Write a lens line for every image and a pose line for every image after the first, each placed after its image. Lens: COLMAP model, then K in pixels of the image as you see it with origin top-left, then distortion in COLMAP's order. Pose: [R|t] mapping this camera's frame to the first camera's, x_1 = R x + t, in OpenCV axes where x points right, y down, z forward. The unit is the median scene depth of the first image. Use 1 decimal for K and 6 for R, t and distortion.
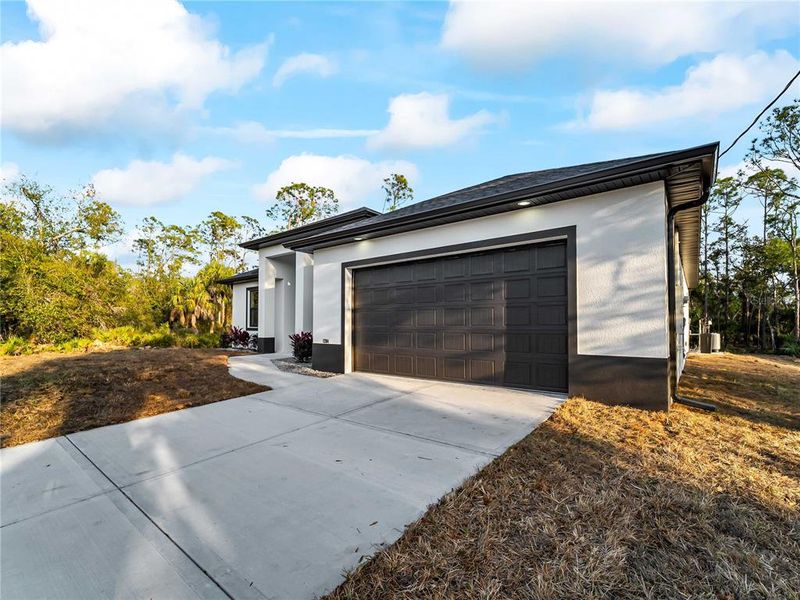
lens RADIAL K [[377.2, 0, 399.0], [0, 377.2, 324.1], [0, 0, 1]] dist [0.001035, 0.000221]
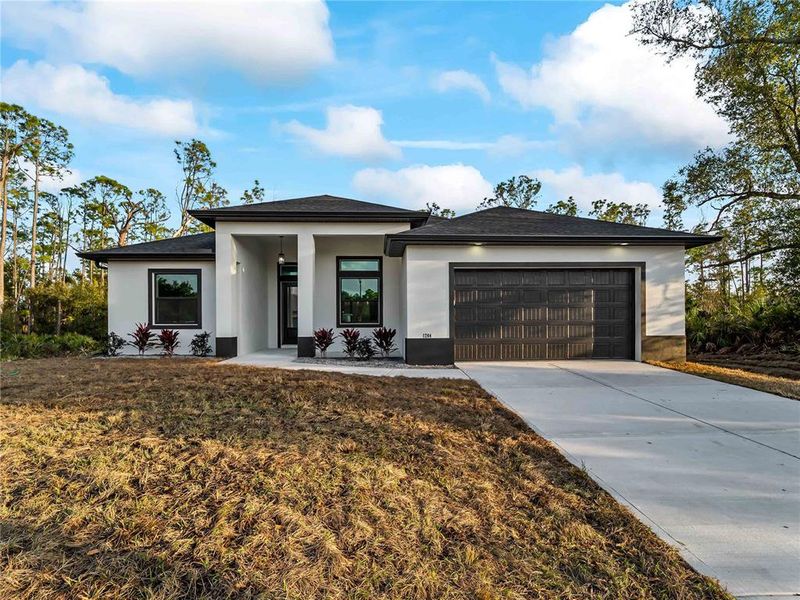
lens RADIAL K [[377.2, 0, 399.0], [0, 377.2, 324.1], [0, 0, 1]] dist [0.001035, 0.000221]
pose [[0.741121, -0.012575, 0.671254, -0.610798], [0.003889, 0.999888, 0.014438, -0.000648], [-0.671360, -0.008090, 0.741087, 0.183038]]
